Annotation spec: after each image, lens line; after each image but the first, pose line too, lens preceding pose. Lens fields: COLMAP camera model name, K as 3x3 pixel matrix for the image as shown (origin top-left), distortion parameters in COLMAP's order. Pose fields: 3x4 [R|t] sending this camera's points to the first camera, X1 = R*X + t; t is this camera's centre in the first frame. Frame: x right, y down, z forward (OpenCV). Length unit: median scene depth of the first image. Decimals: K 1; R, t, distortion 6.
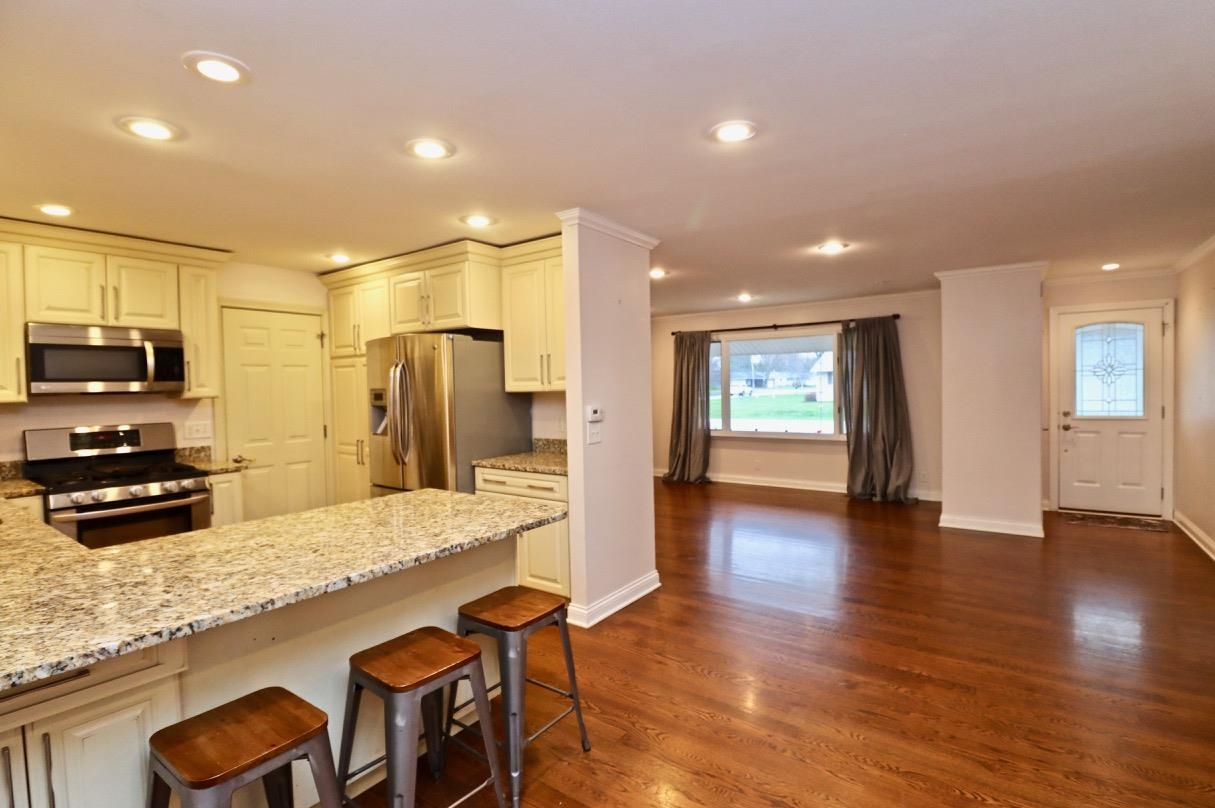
lens RADIAL K [[574.1, 0, 610.5], [0, 574.1, 406.1], [0, 0, 1]] dist [-0.004985, -0.000244]
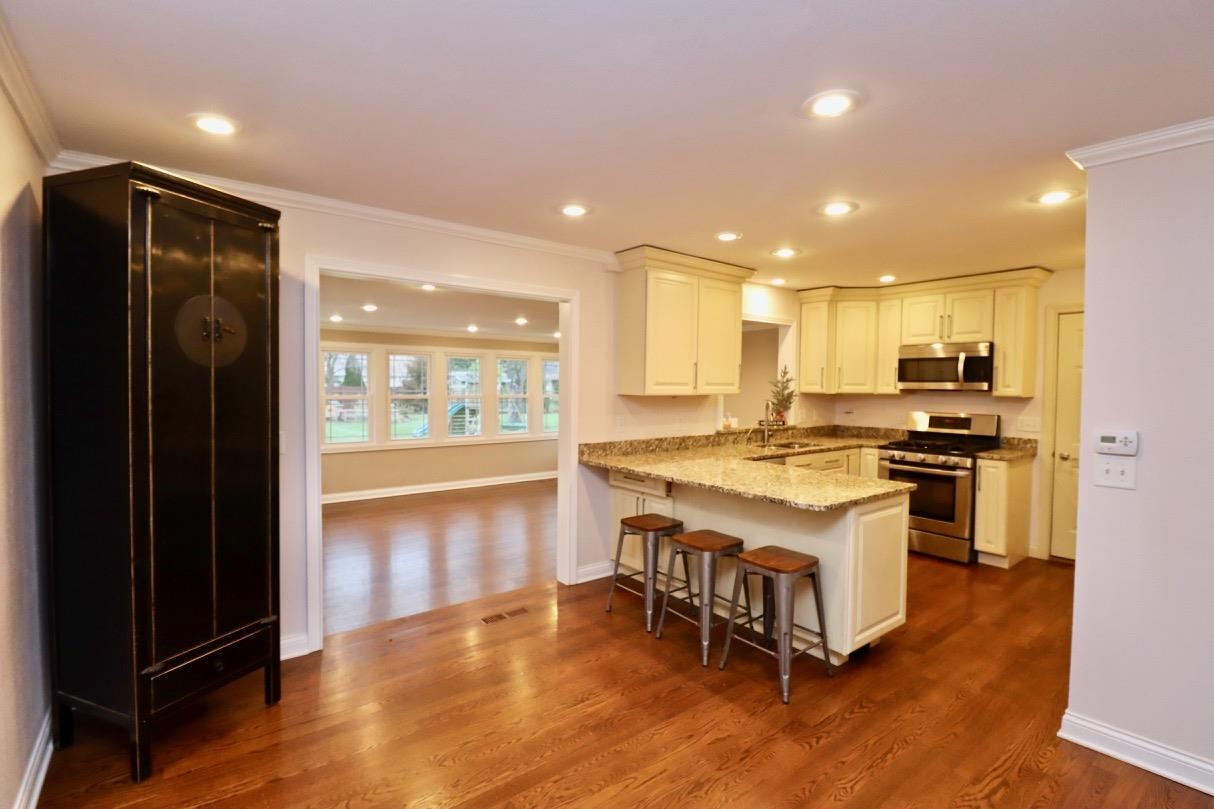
lens RADIAL K [[573.6, 0, 607.3], [0, 573.6, 404.5], [0, 0, 1]] dist [-0.004985, -0.000244]
pose [[-0.249239, 0.054599, -0.966902, 0.712789], [-0.036395, 0.997176, 0.065690, -0.050030], [0.967758, 0.051562, -0.246548, 0.536500]]
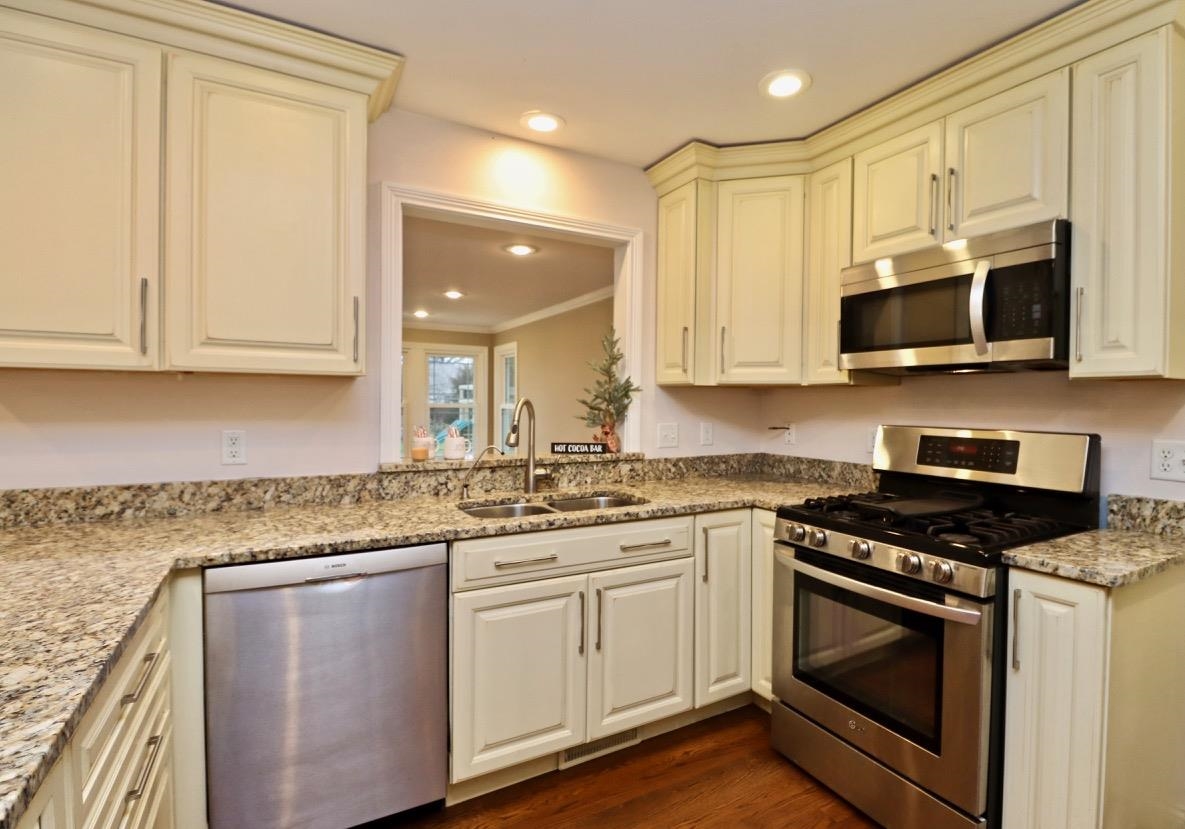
lens RADIAL K [[597.3, 0, 630.0], [0, 597.3, 410.8], [0, 0, 1]] dist [-0.010279, -0.000525]
pose [[-0.370188, 0.033295, -0.928360, -0.230108], [-0.034461, 0.998177, 0.049540, -0.000329], [0.928317, 0.050331, -0.368366, 0.925818]]
